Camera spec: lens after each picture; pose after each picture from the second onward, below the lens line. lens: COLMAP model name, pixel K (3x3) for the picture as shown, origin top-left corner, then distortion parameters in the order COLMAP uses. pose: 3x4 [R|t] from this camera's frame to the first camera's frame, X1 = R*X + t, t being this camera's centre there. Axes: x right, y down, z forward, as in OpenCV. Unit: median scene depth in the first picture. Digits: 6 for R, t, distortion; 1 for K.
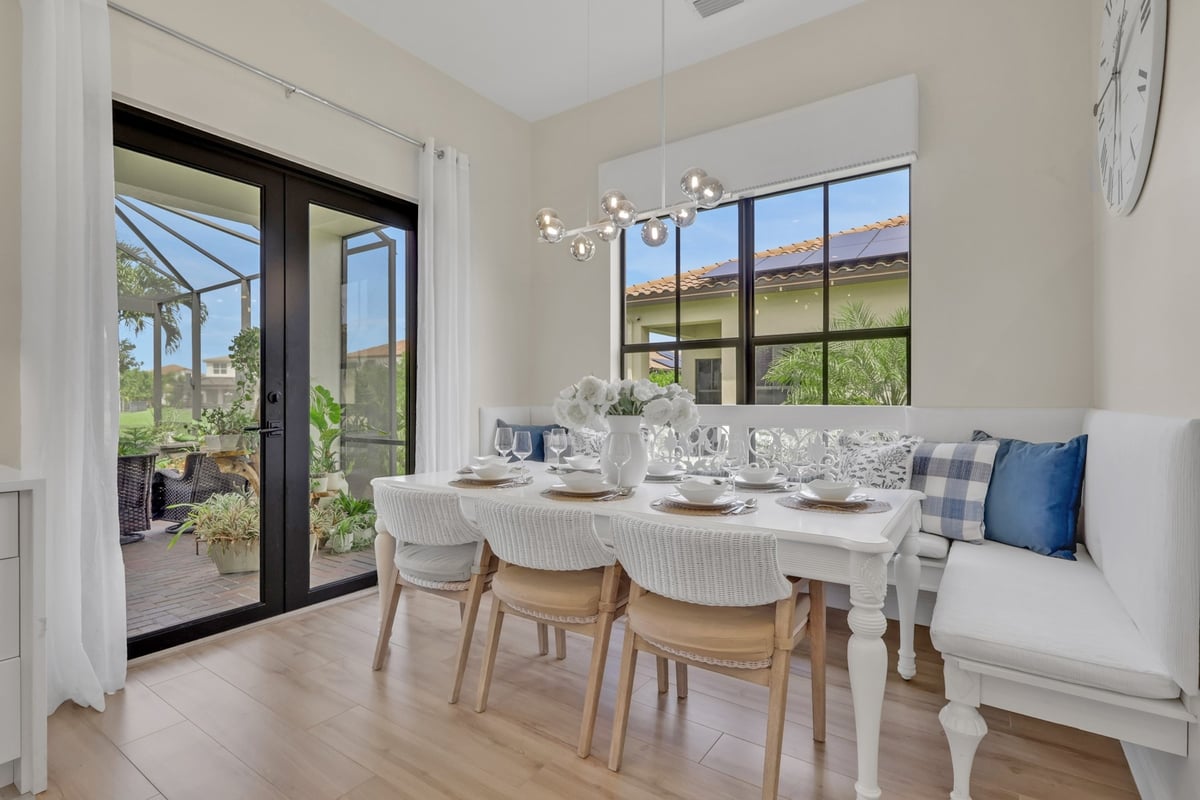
lens RADIAL K [[576.4, 0, 587.2], [0, 576.4, 402.4], [0, 0, 1]] dist [-0.001833, 0.003584]
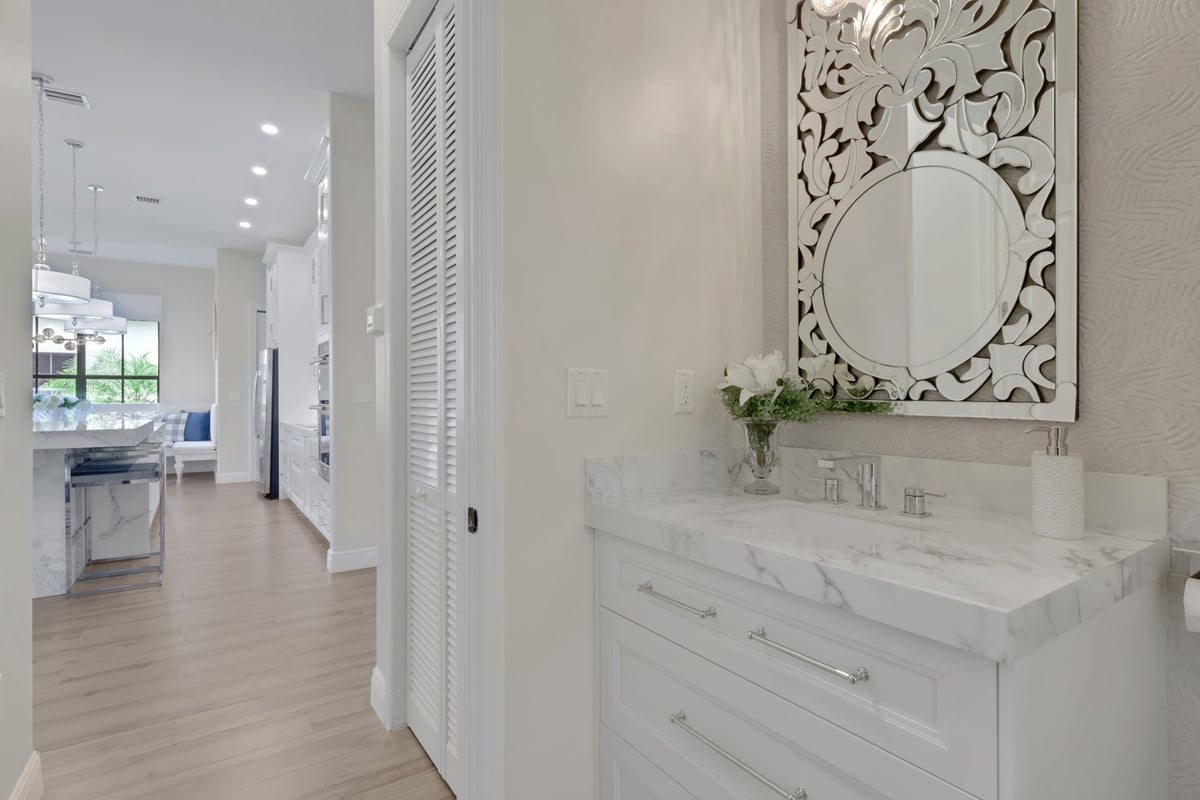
lens RADIAL K [[576.4, 0, 610.6], [0, 576.4, 406.1], [0, 0, 1]] dist [-0.001833, 0.003584]
pose [[0.330179, -0.011502, 0.943848, -1.622984], [-0.000646, 0.999923, 0.012412, -0.018098], [-0.943918, -0.004708, 0.330146, -2.397877]]
